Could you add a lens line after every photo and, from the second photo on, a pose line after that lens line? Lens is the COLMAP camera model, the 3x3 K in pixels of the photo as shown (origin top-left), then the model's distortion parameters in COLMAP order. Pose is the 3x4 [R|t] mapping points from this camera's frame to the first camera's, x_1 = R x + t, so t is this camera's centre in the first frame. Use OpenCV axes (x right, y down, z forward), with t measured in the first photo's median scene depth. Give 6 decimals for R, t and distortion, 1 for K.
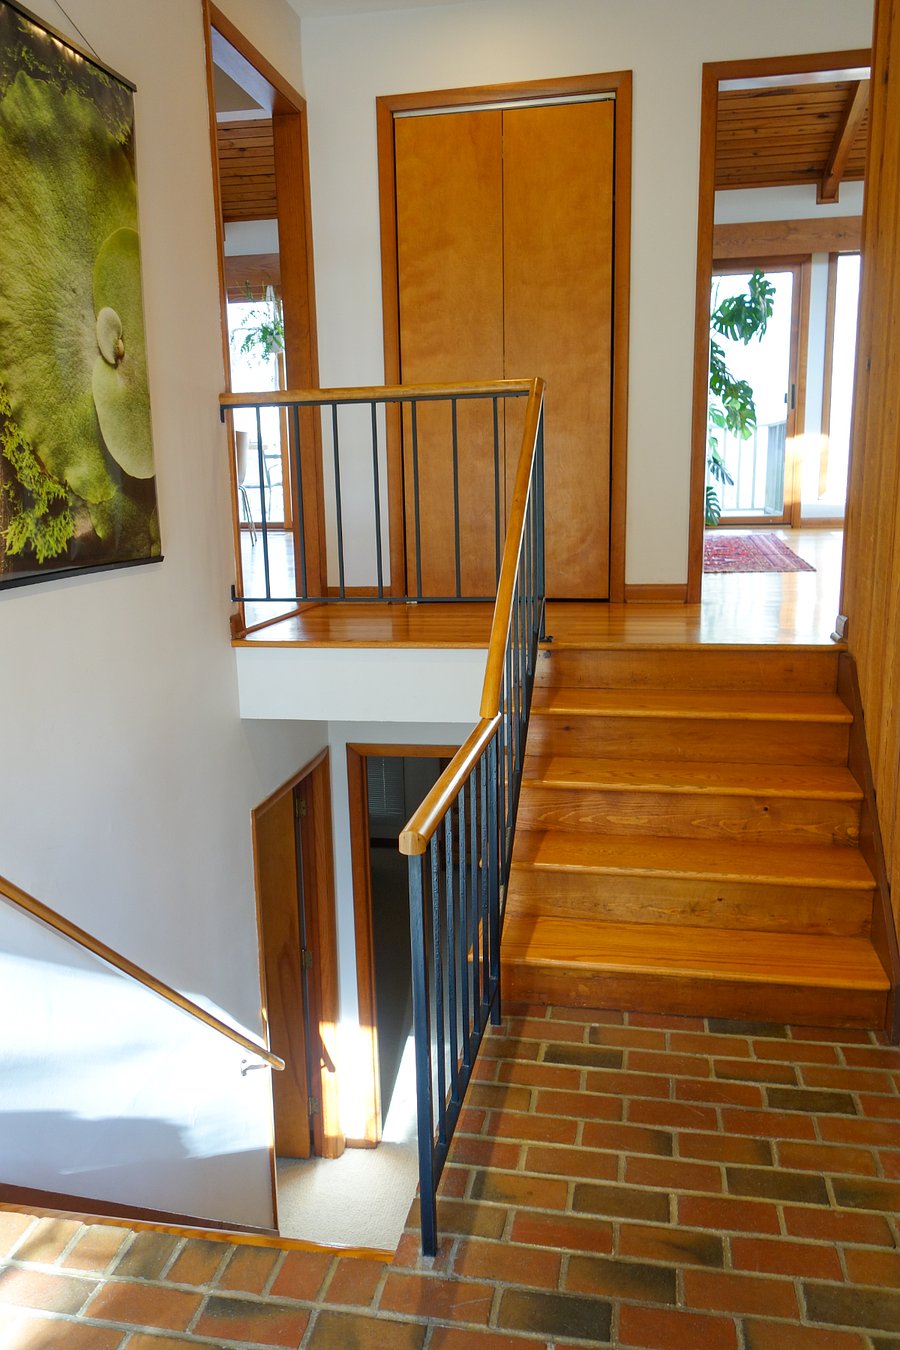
lens RADIAL K [[1053.9, 0, 450.0], [0, 1053.9, 675.0], [0, 0, 1]] dist [-0.005802, -0.013939]
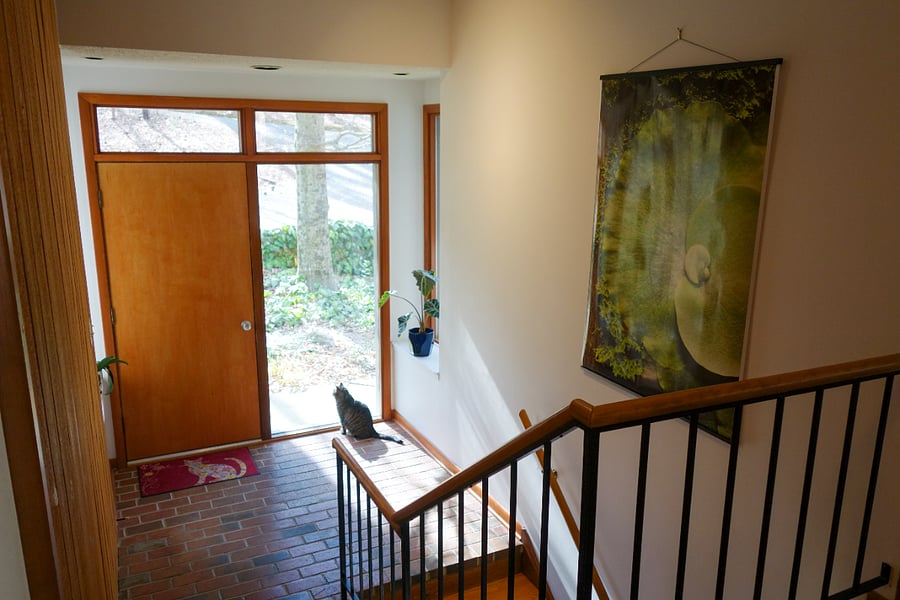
lens RADIAL K [[702.6, 0, 450.0], [0, 702.6, 300.0], [0, 0, 1]] dist [-0.005802, -0.013939]
pose [[-0.806582, 0.149698, -0.571853, 0.499656], [-0.106016, 0.915083, 0.389079, -0.642463], [0.581538, 0.374450, -0.722220, 1.590892]]
